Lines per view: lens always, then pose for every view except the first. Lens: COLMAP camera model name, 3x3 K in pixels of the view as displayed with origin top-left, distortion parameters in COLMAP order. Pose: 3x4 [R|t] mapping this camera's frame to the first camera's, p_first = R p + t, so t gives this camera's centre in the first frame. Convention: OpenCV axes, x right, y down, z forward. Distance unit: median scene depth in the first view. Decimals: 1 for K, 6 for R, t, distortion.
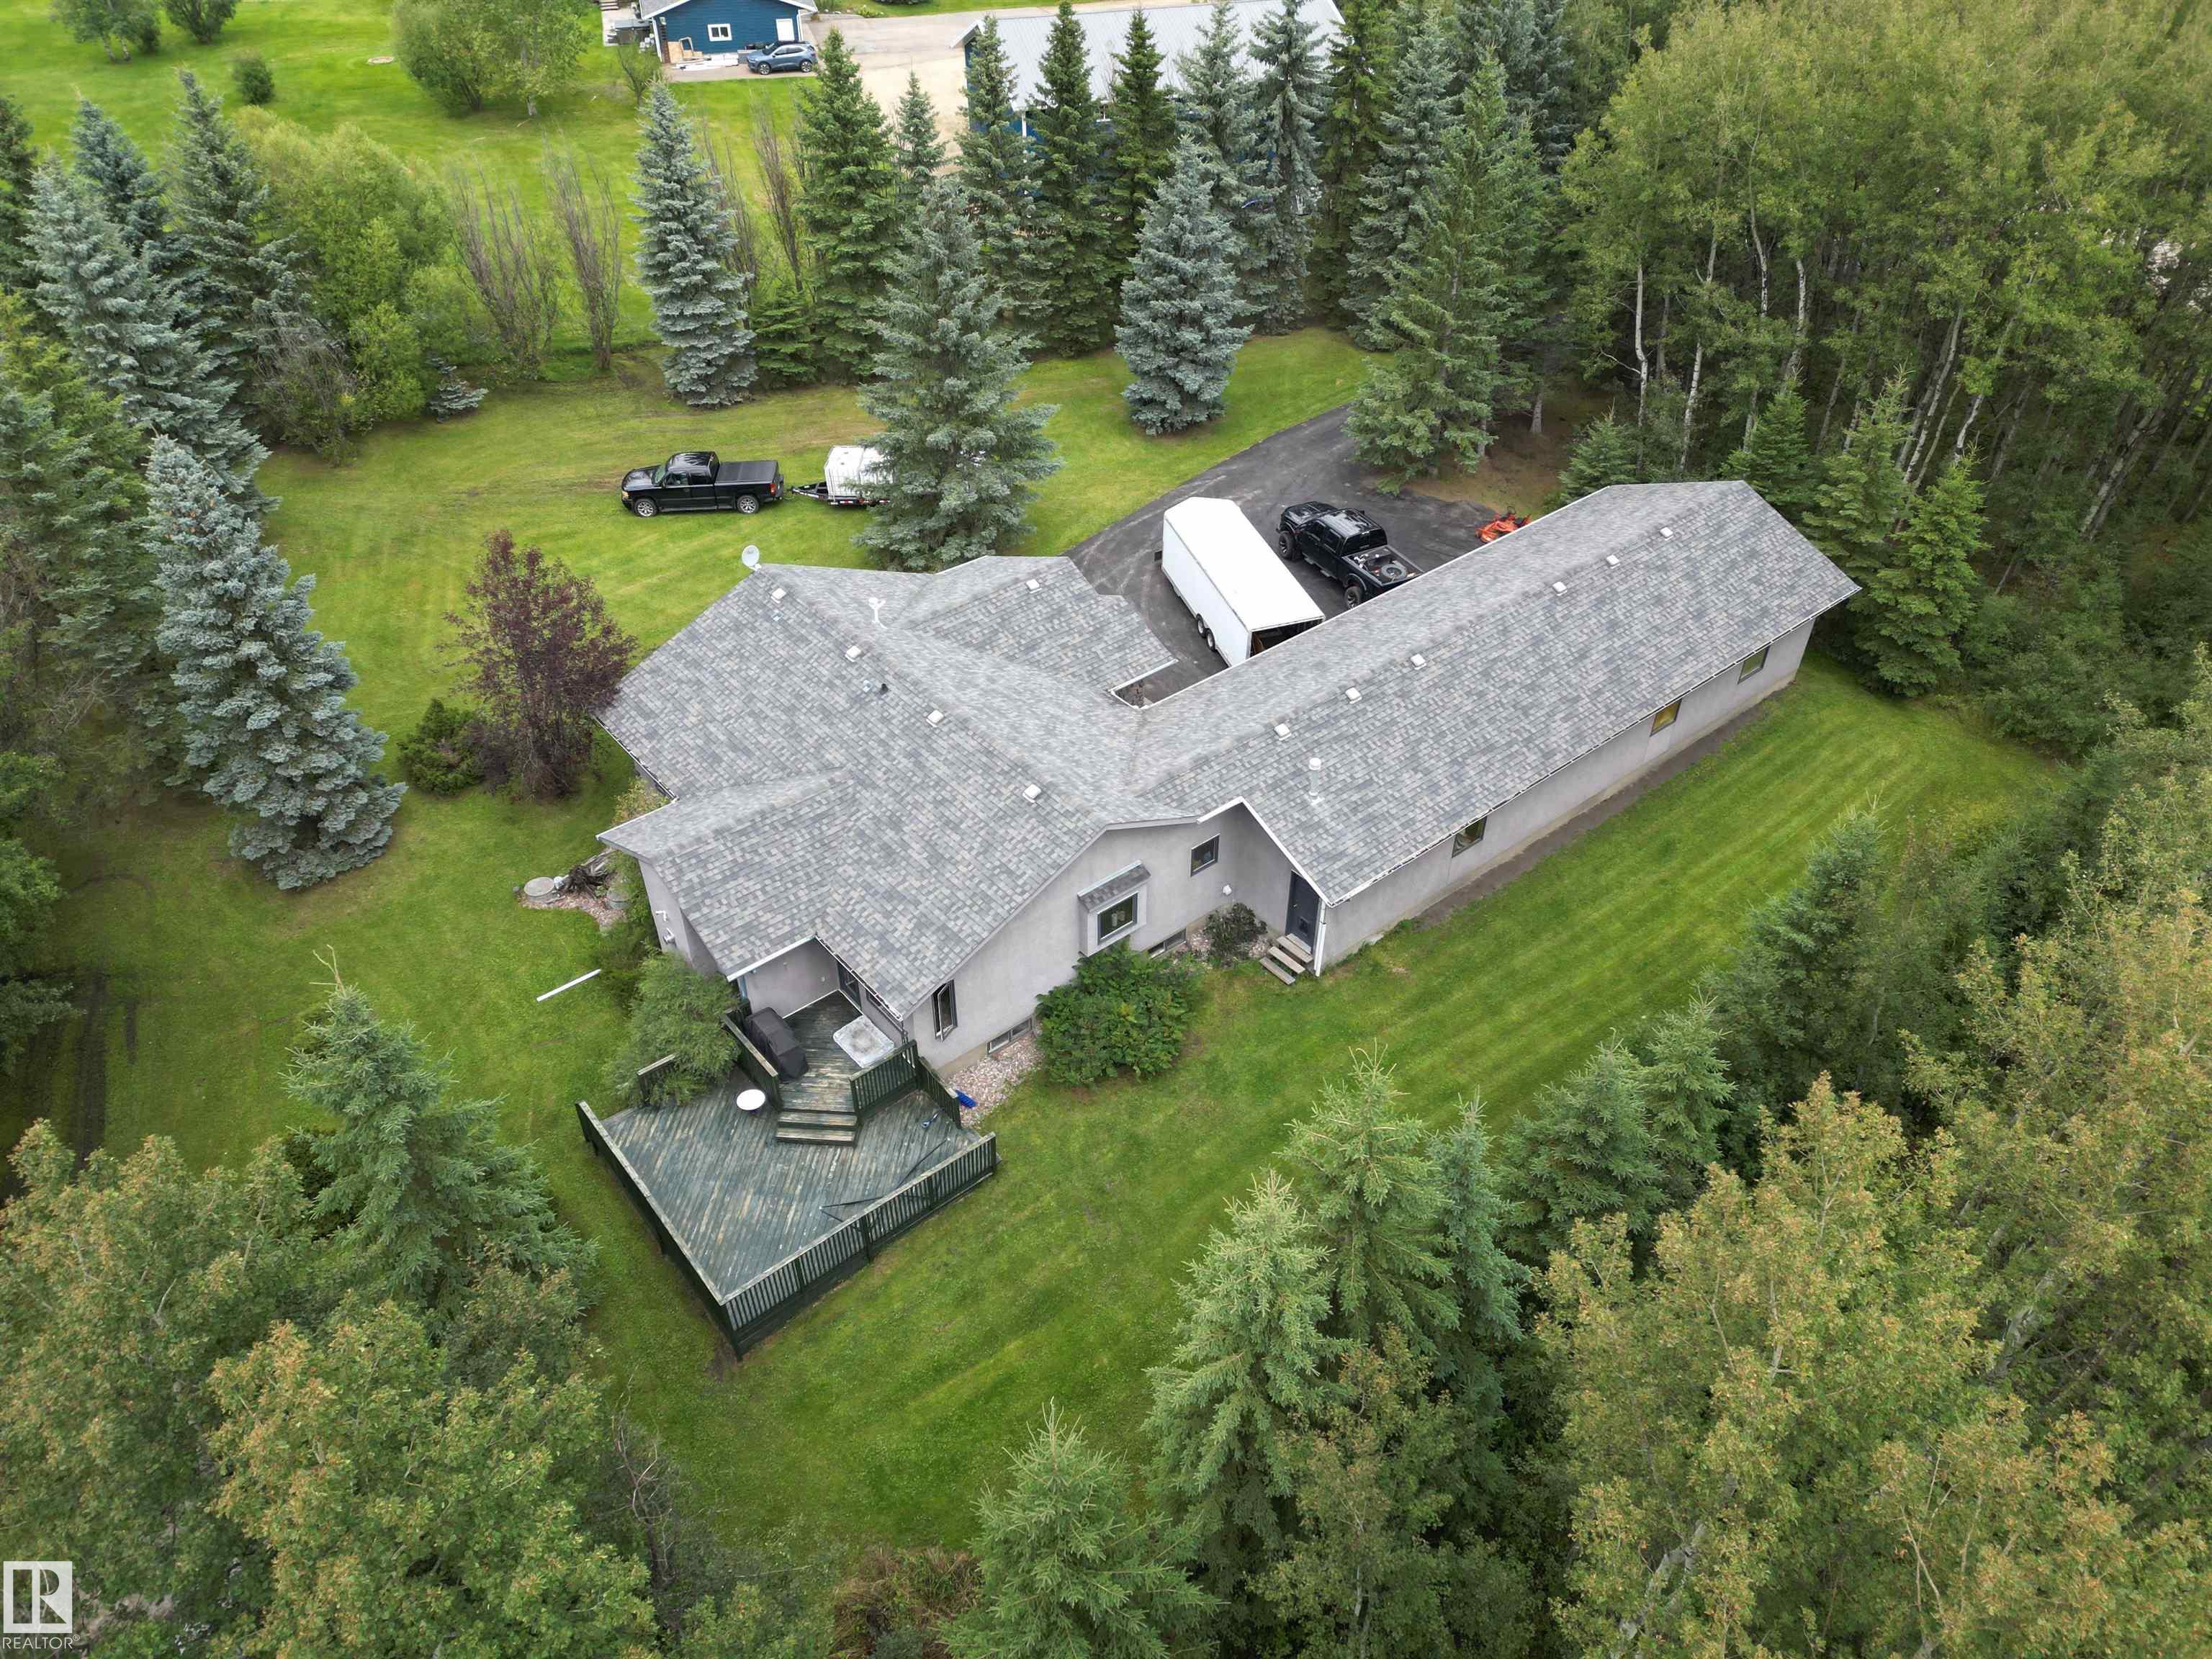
lens RADIAL K [[1540.7, 0, 1113.9], [0, 1540.7, 824.3], [0, 0, 1]] dist [0.094538, -0.098415]
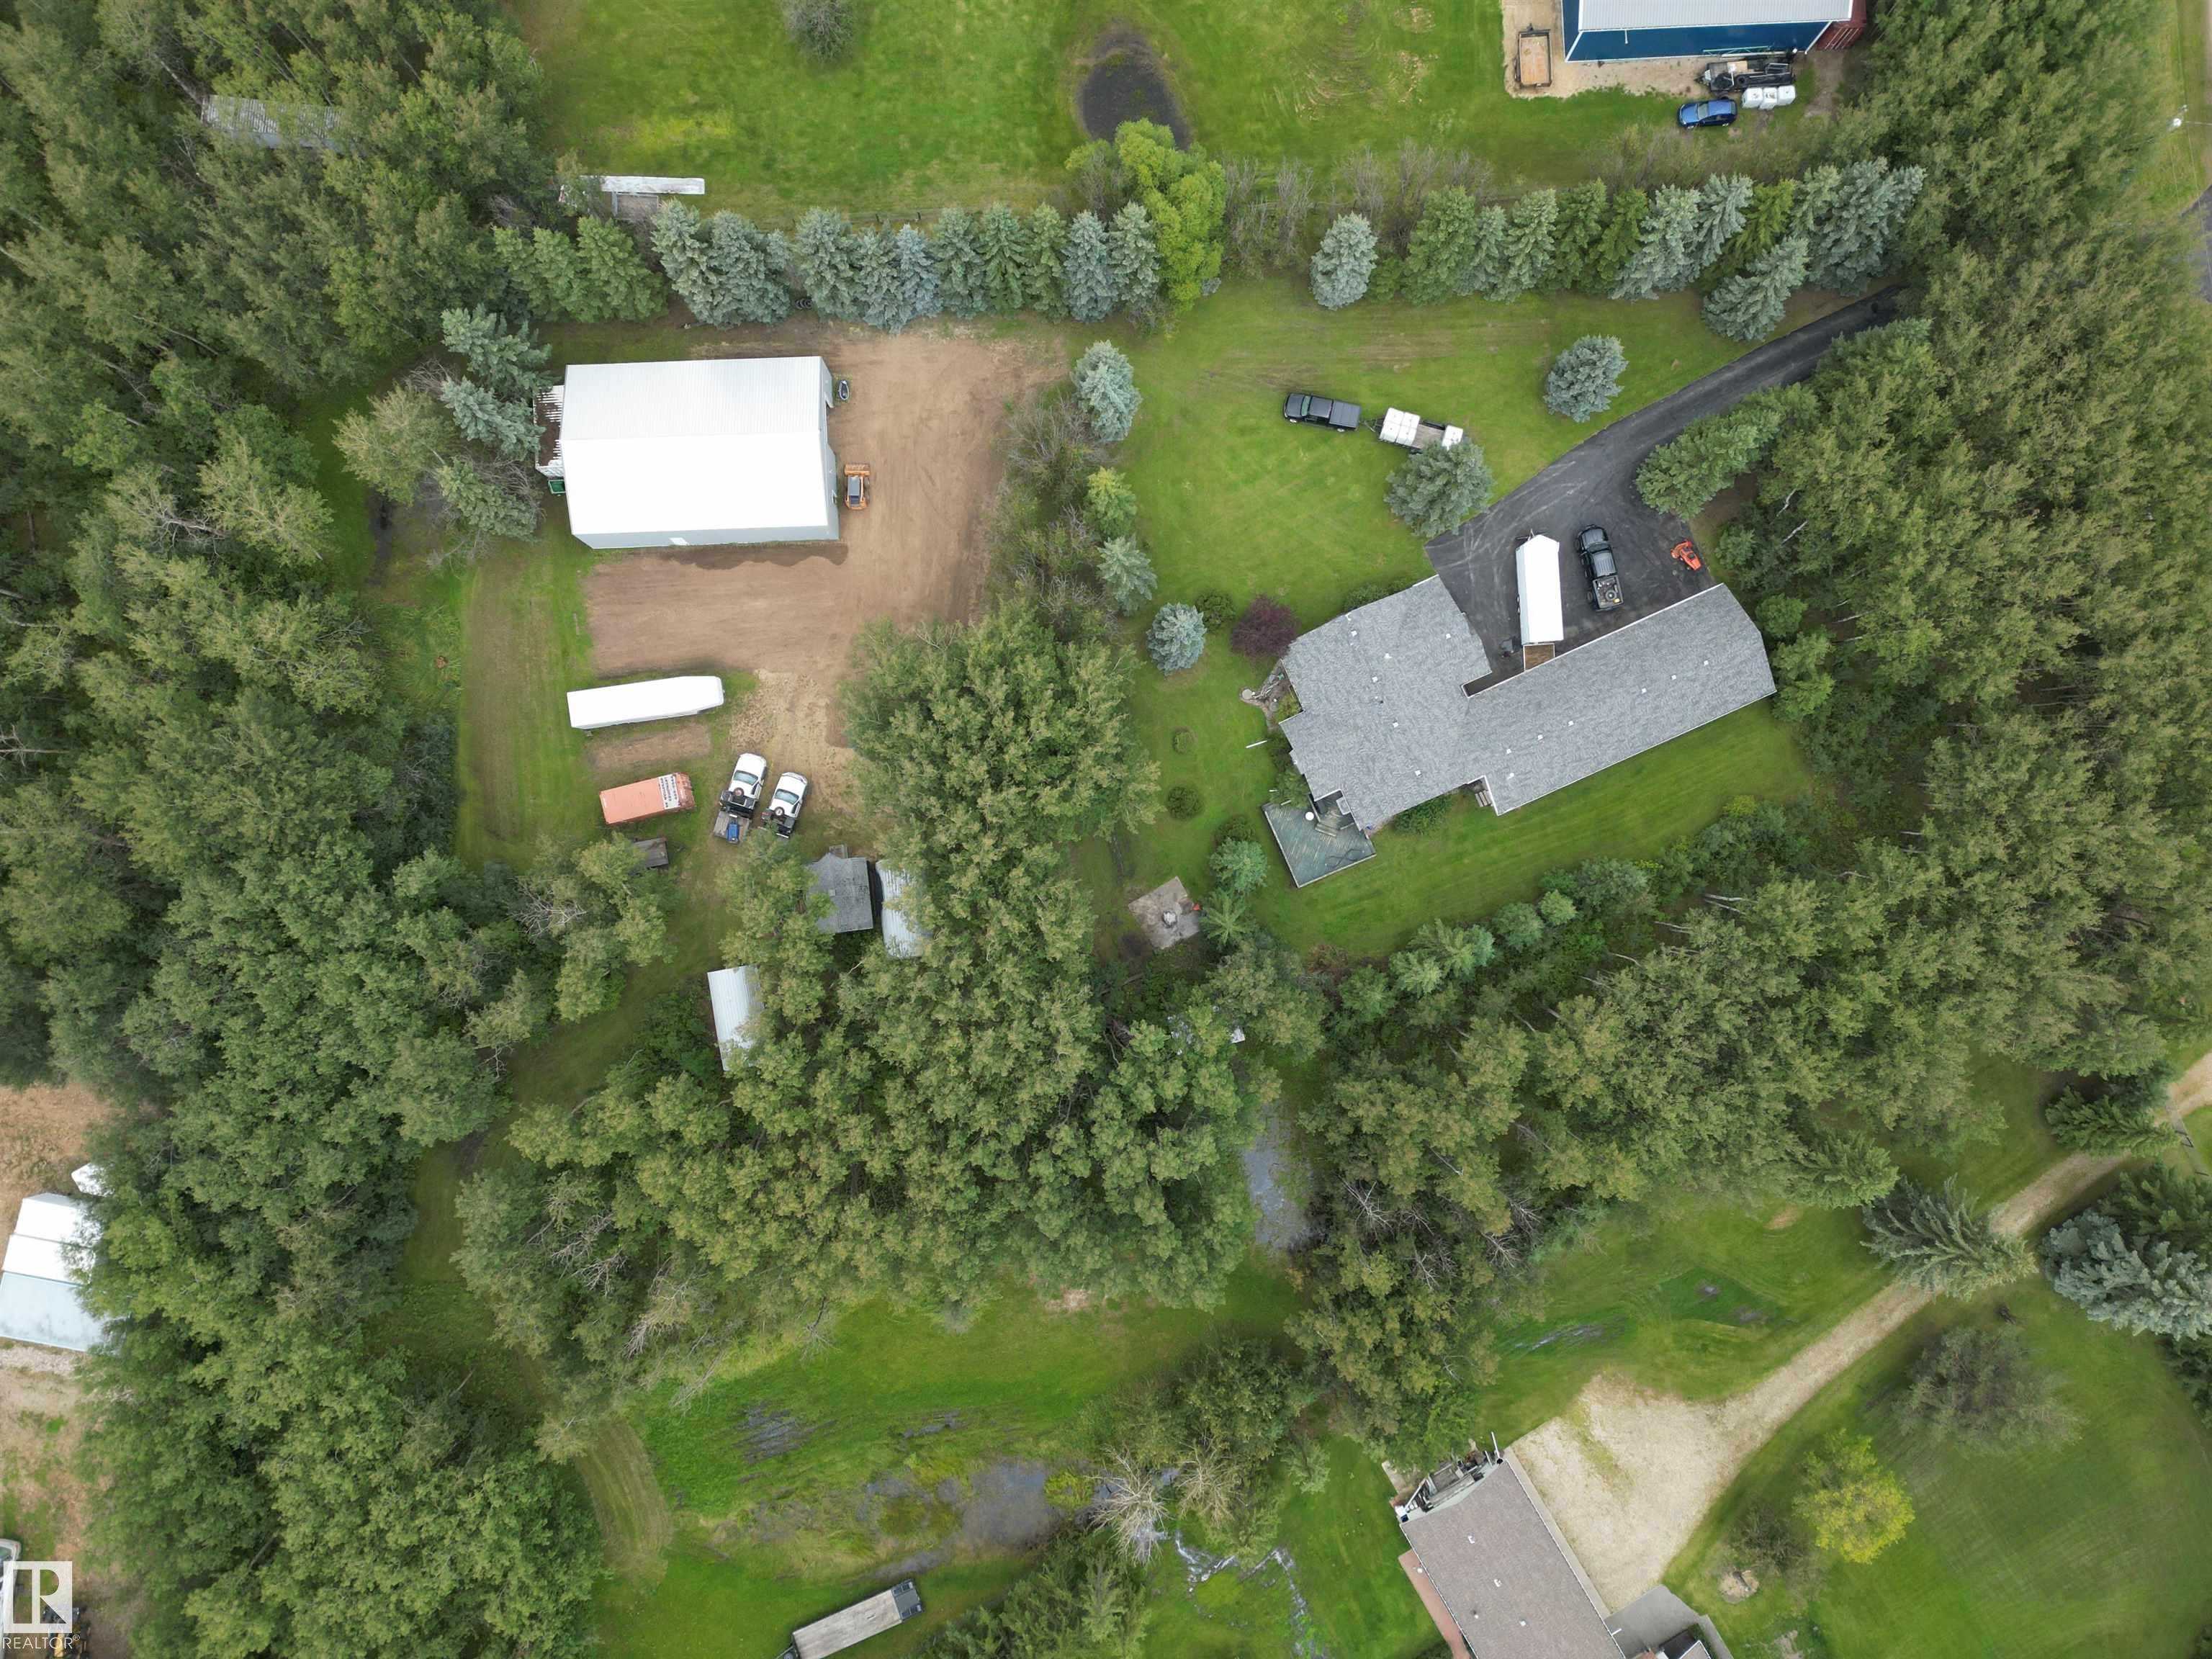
lens RADIAL K [[1540.7, 0, 1113.9], [0, 1540.7, 824.3], [0, 0, 1]] dist [0.094538, -0.098415]
pose [[0.963118, 0.268746, -0.013405, -0.586133], [-0.169824, 0.645739, 0.744434, -2.224385], [0.208720, -0.714701, 0.667562, -1.345889]]
